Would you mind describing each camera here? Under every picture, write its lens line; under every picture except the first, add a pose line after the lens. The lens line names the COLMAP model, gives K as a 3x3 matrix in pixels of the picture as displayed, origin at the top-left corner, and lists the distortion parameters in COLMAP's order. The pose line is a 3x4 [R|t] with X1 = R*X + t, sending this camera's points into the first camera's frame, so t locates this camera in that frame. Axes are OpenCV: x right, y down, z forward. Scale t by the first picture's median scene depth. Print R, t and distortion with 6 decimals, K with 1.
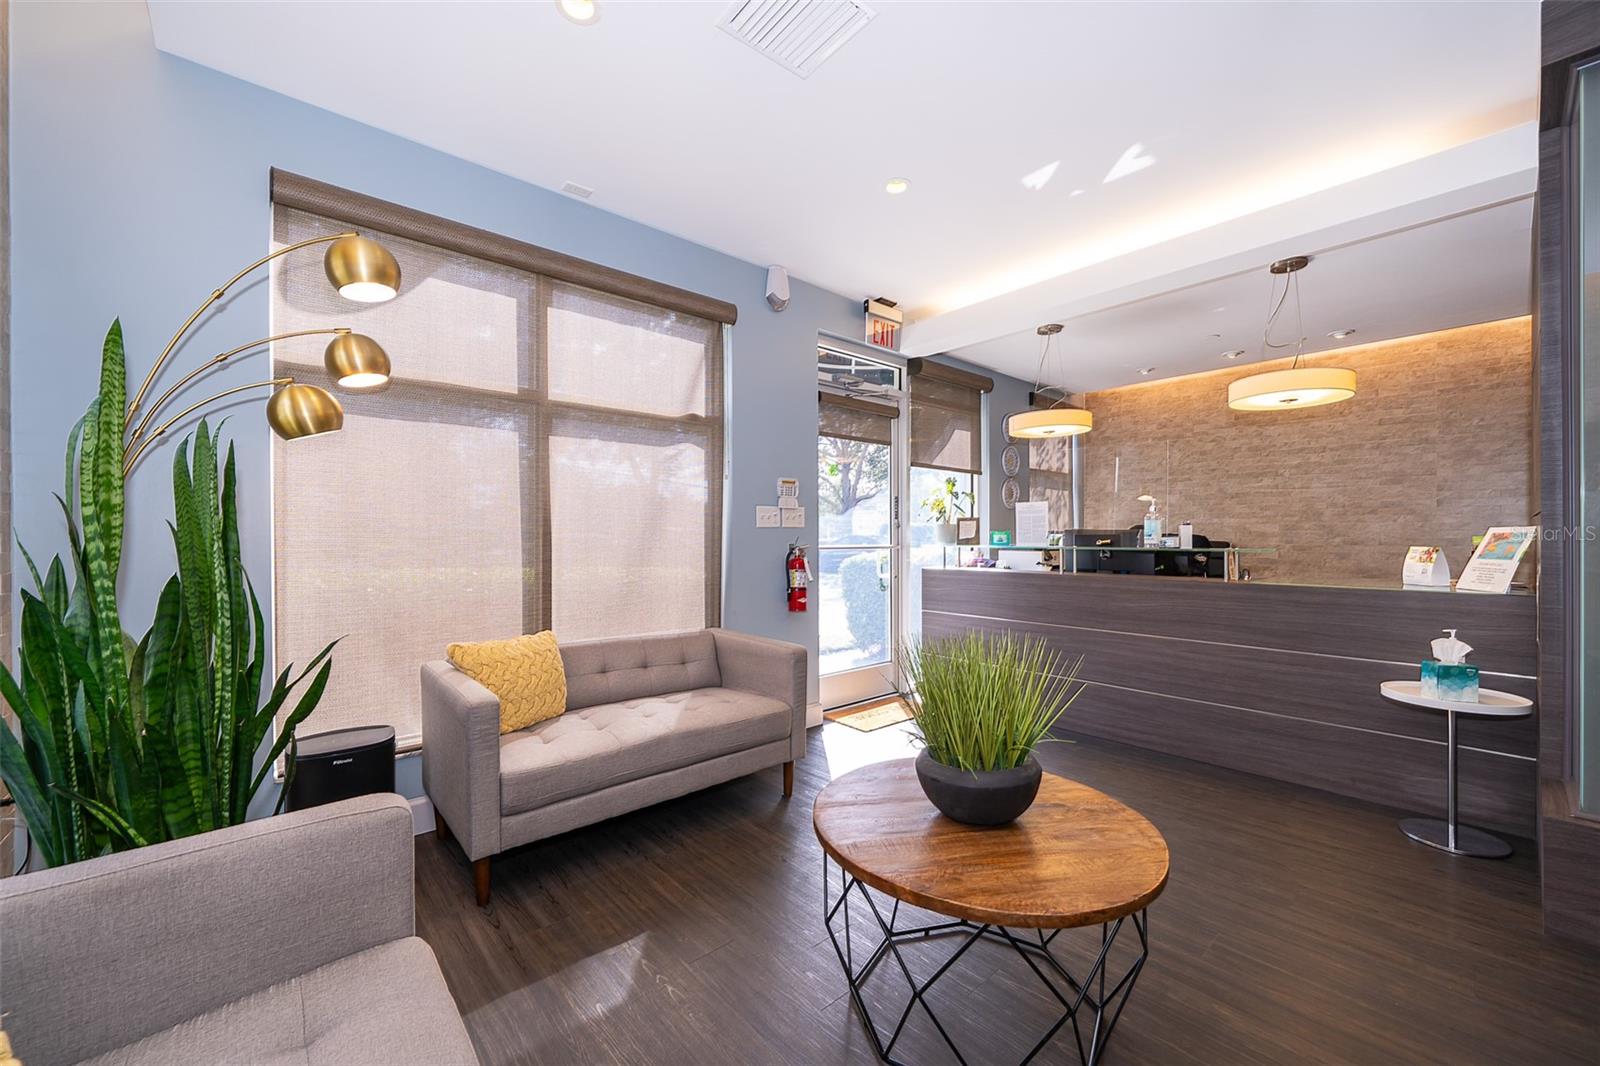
lens RADIAL K [[632.0, 0, 799.3], [0, 632.0, 536.6], [0, 0, 1]] dist [-0.003581, -0.000473]
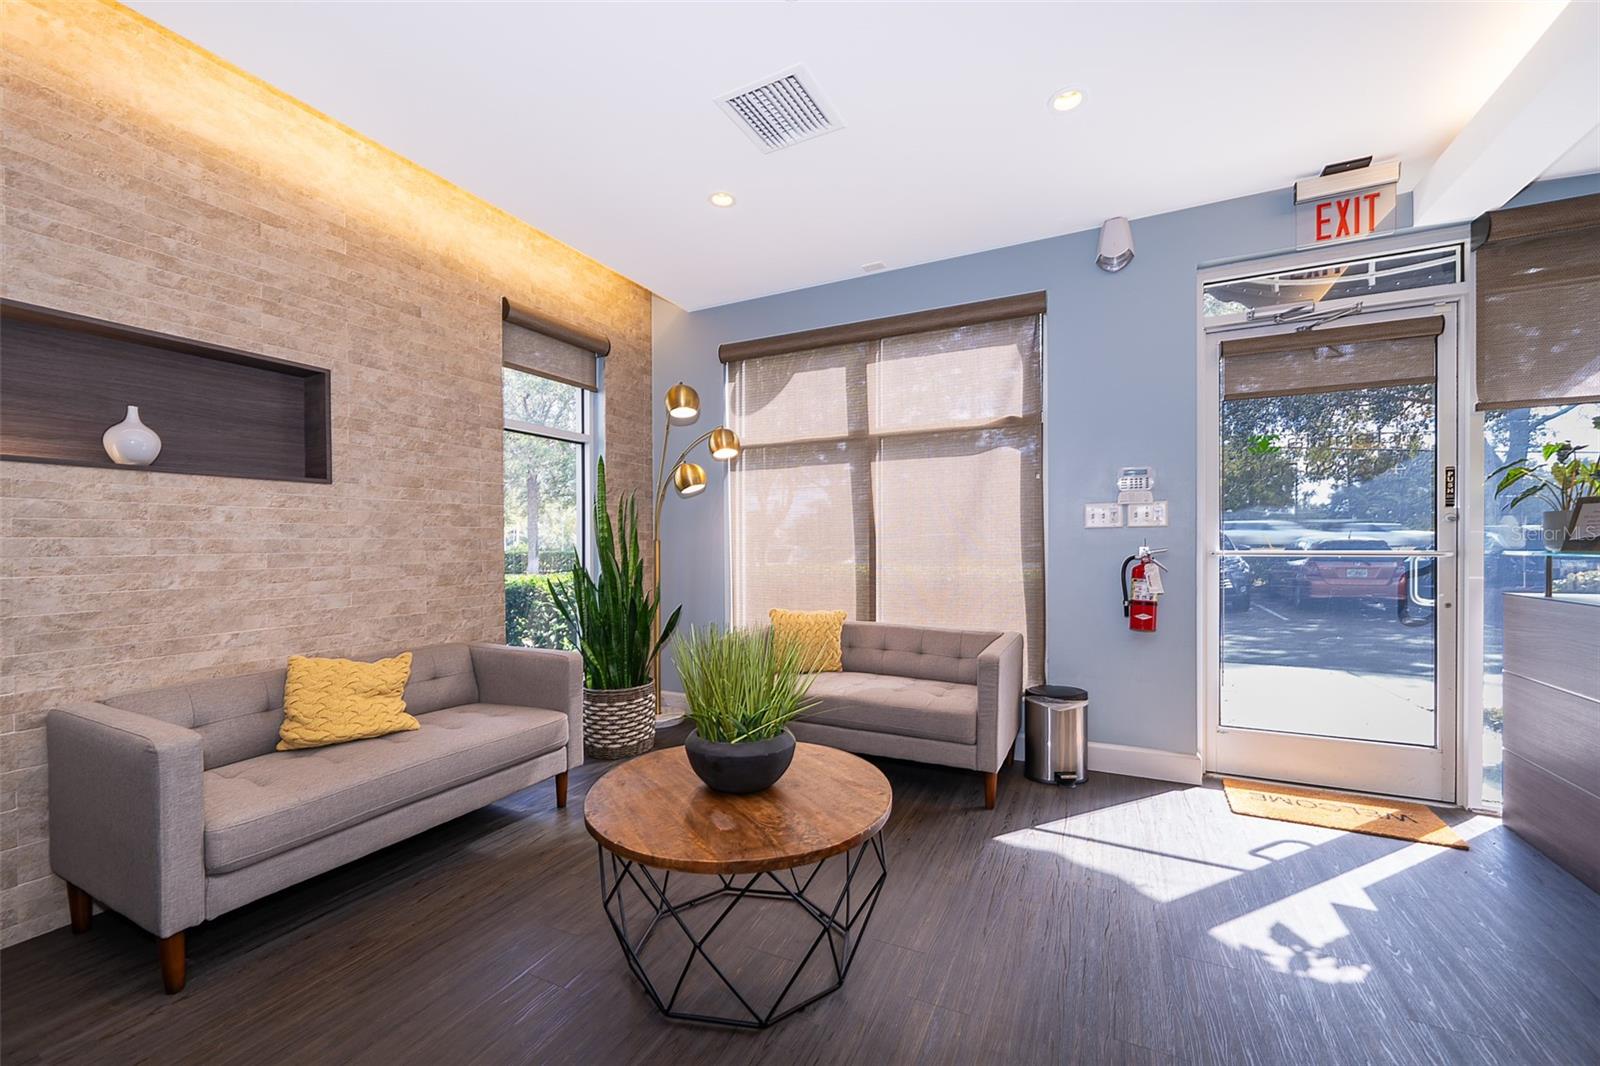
lens RADIAL K [[632.0, 0, 805.0], [0, 632.0, 544.6], [0, 0, 1]] dist [-0.003581, -0.000473]
pose [[0.384684, 0.000576, -0.923048, 0.631001], [0.005530, 0.999980, 0.002929, 0.004168], [0.923032, -0.006231, 0.384673, 0.314869]]
